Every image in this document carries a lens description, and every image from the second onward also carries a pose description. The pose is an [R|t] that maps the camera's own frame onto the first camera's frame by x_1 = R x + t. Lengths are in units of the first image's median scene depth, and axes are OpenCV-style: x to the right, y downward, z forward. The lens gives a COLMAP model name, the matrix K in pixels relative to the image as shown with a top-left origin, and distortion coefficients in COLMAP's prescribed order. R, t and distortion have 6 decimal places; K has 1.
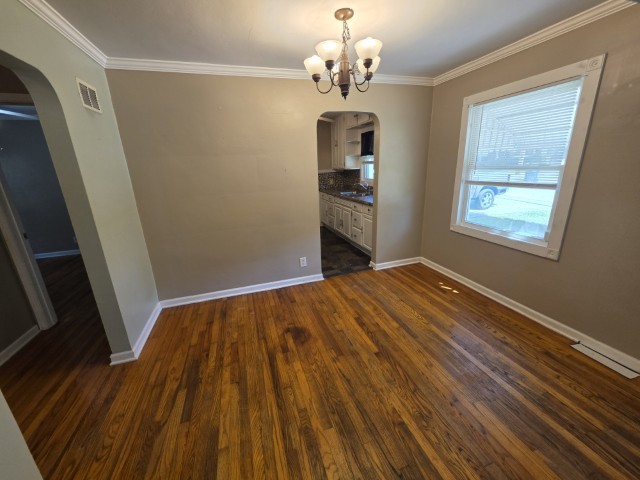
lens RADIAL K [[256.7, 0, 320.0], [0, 256.7, 240.0], [0, 0, 1]] dist [0.000469, -0.000203]
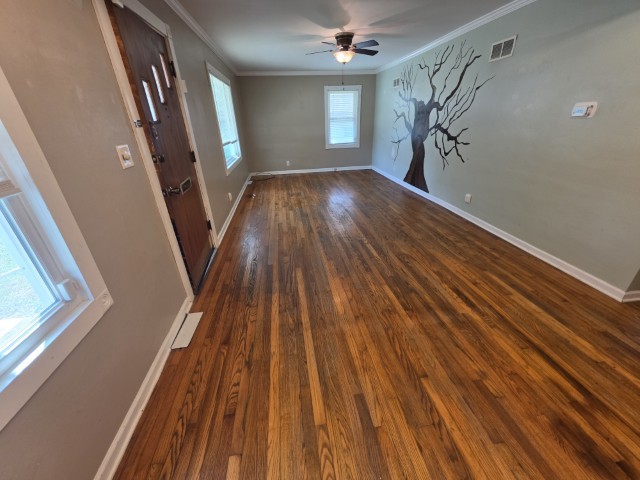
lens RADIAL K [[256.7, 0, 320.0], [0, 256.7, 240.0], [0, 0, 1]] dist [0.000469, -0.000203]
pose [[-0.984259, -0.009664, 0.176470, 0.370249], [0.110817, 0.744084, 0.658831, -0.346907], [-0.137675, 0.668016, -0.731301, 1.256571]]
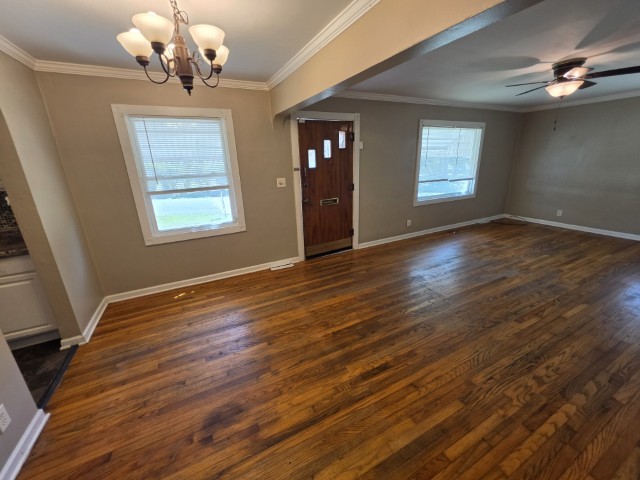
lens RADIAL K [[256.7, 0, 320.0], [0, 256.7, 240.0], [0, 0, 1]] dist [0.000469, -0.000203]
pose [[-0.157774, -0.264619, 0.951359, -0.704502], [0.314125, 0.899930, 0.302409, -0.209928], [-0.936180, 0.346558, -0.058862, 0.675639]]
